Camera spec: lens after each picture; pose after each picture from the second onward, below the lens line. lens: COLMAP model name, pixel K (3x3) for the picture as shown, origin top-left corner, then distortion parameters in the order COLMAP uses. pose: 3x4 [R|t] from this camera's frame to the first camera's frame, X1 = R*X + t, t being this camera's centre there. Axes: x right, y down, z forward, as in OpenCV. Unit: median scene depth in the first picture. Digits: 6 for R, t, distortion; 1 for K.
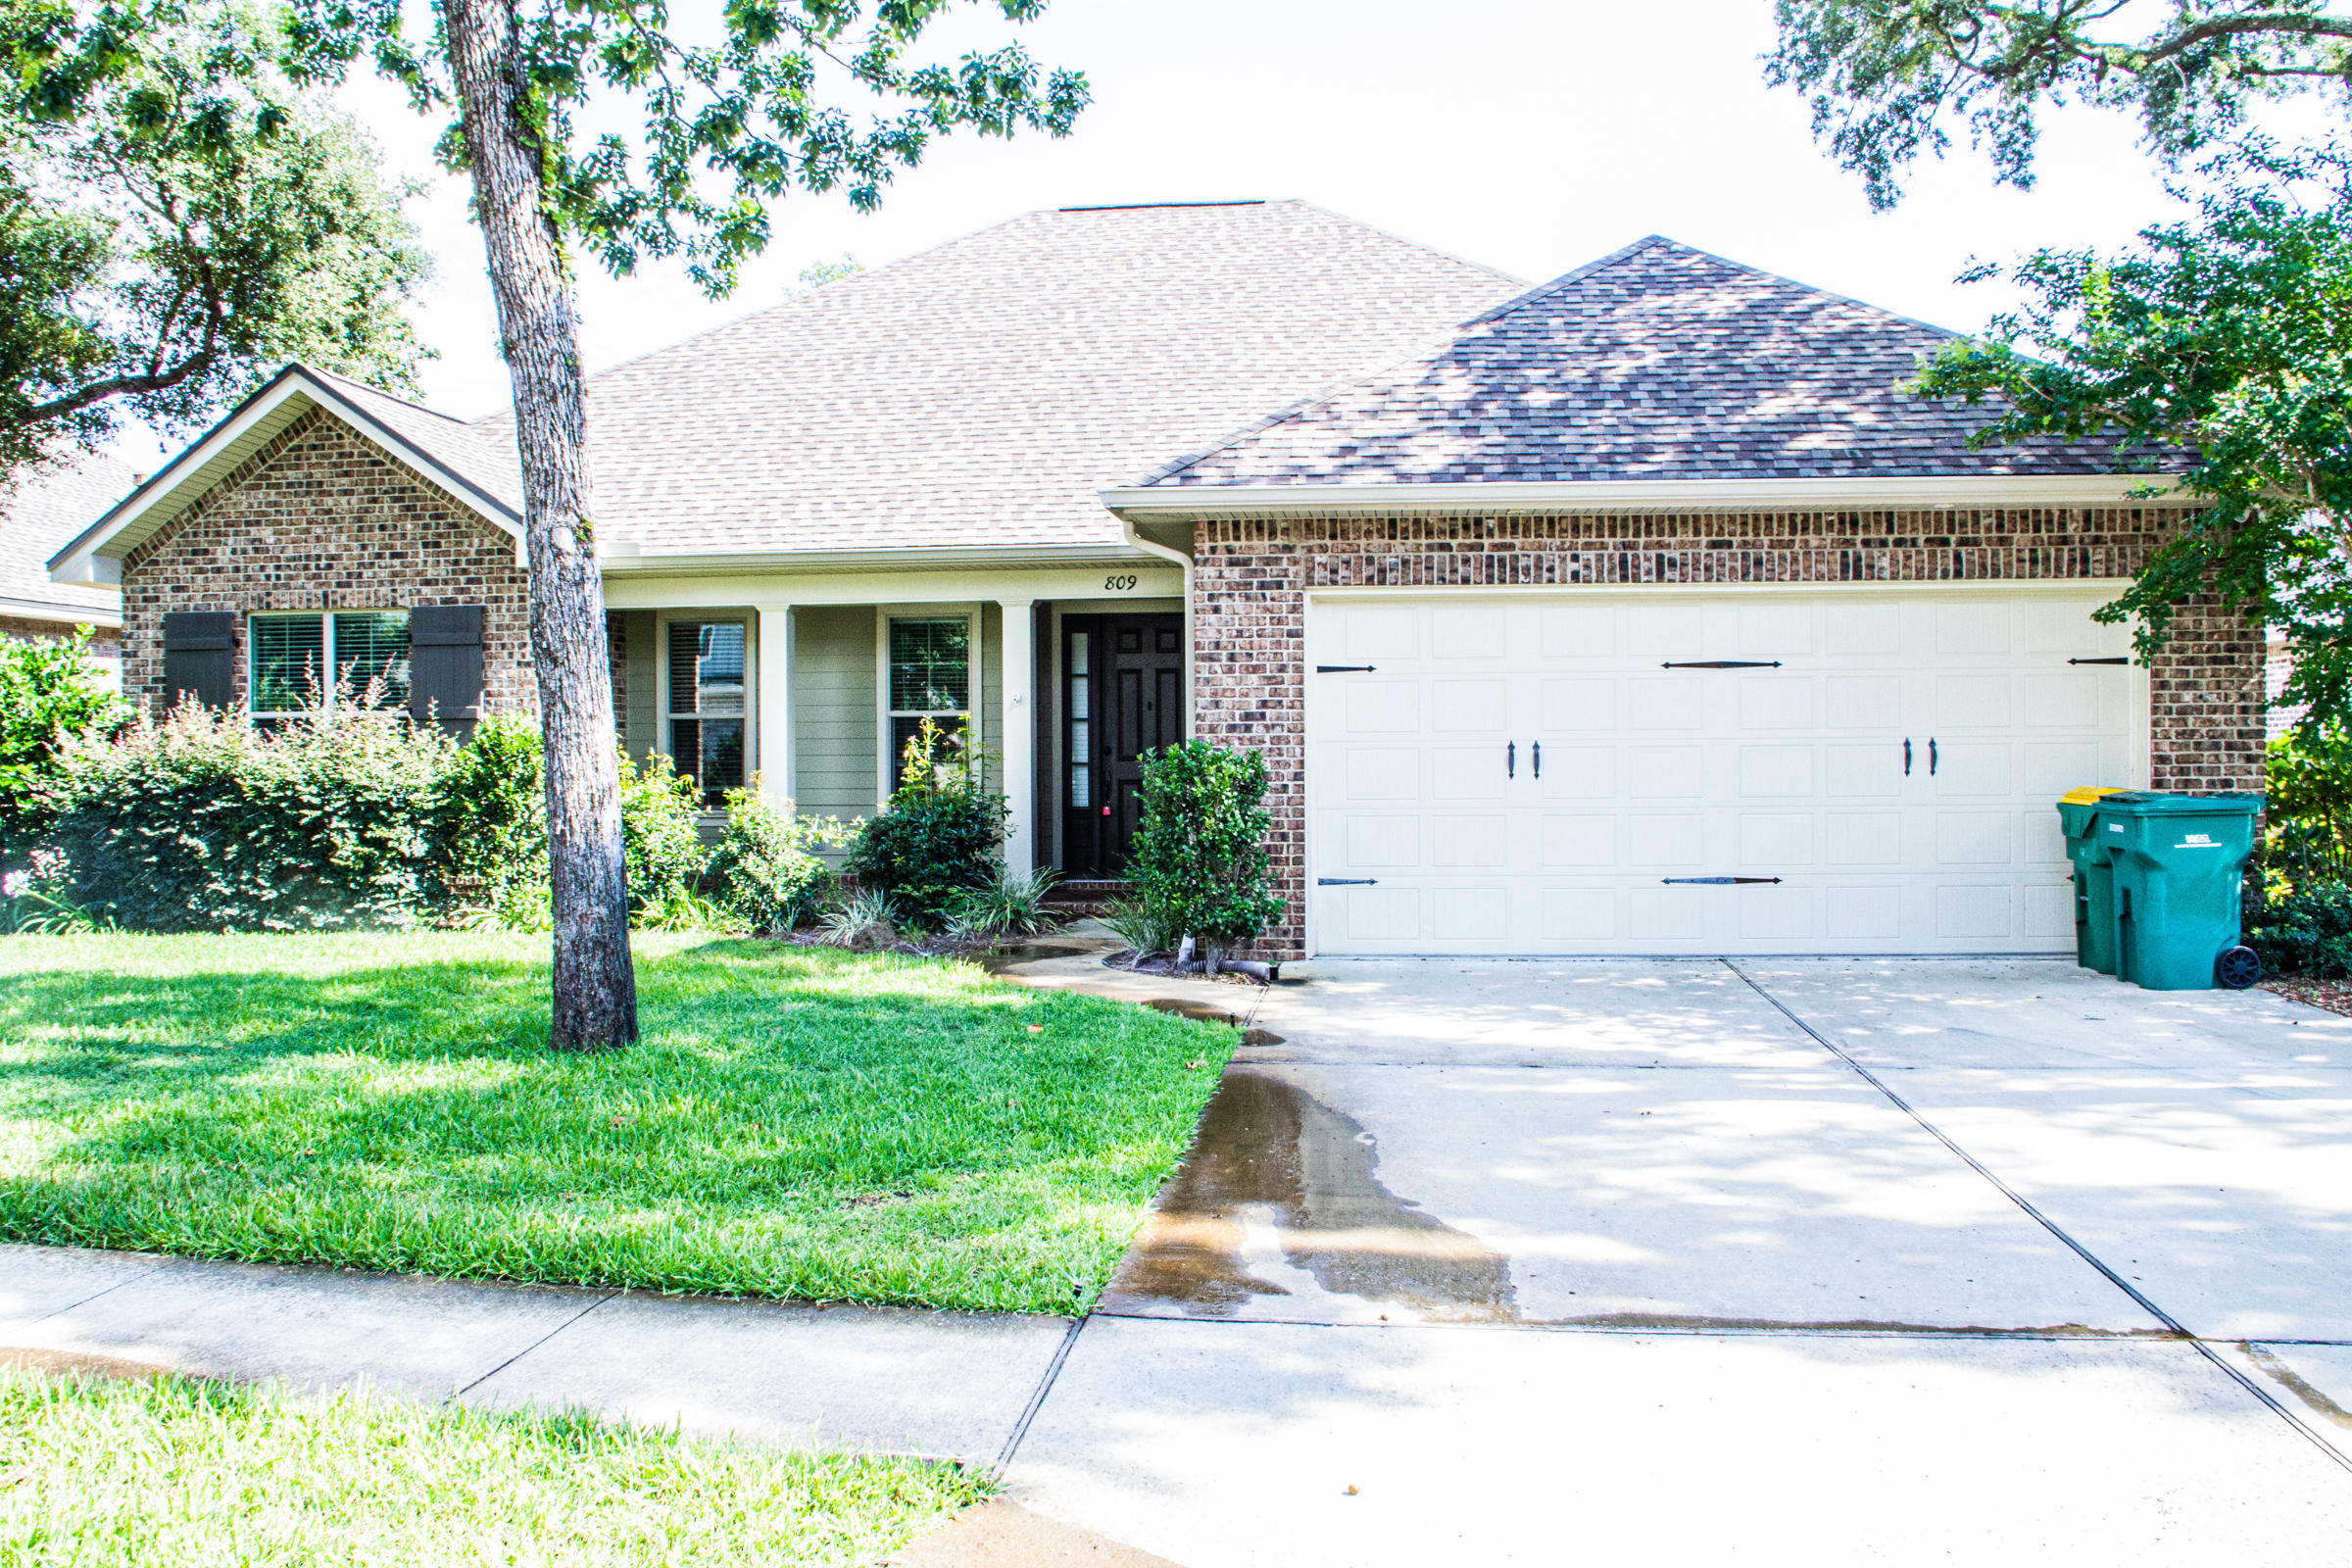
lens RADIAL K [[2024.8, 0, 1189.8], [0, 2024.8, 800.1], [0, 0, 1]] dist [-0.172776, 0.165210]
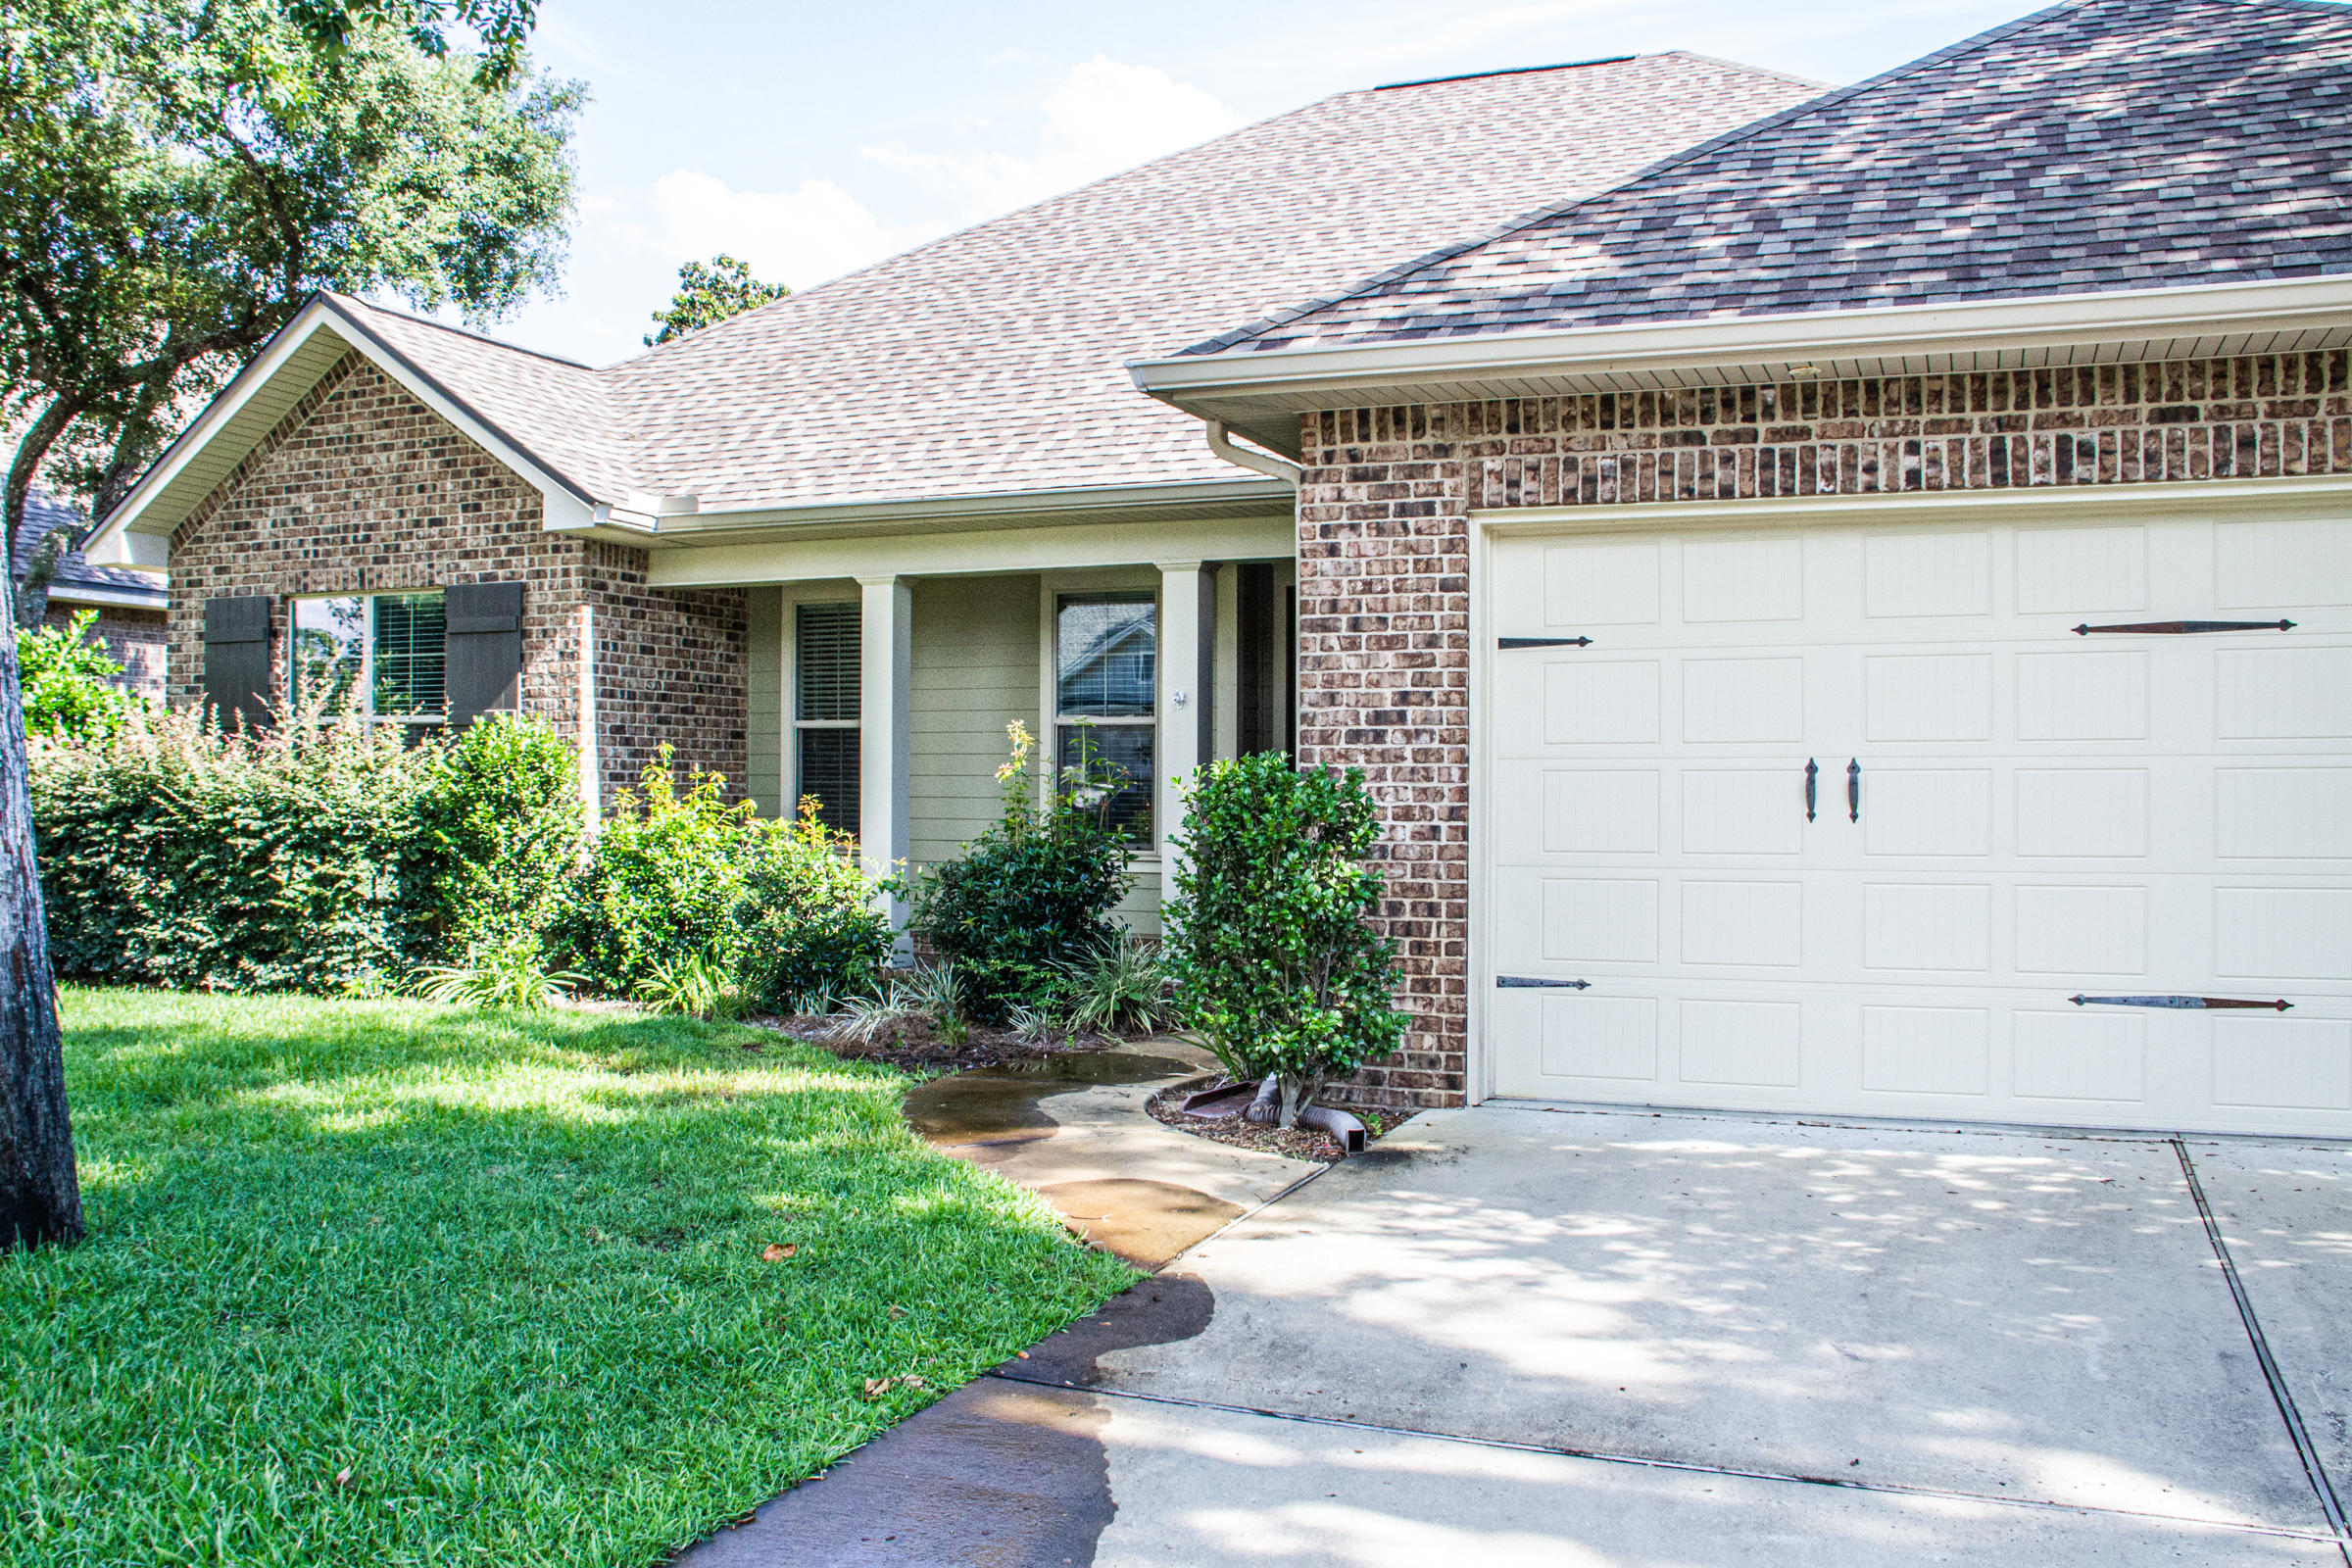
lens RADIAL K [[2053.7, 0, 1176.0], [0, 2053.7, 784.0], [0, 0, 1]] dist [-0.159685, 0.143990]
pose [[0.961088, 0.008590, -0.276109, 0.146795], [-0.013965, 0.999749, -0.017509, -0.008696], [0.275889, 0.020684, 0.960967, 0.374306]]
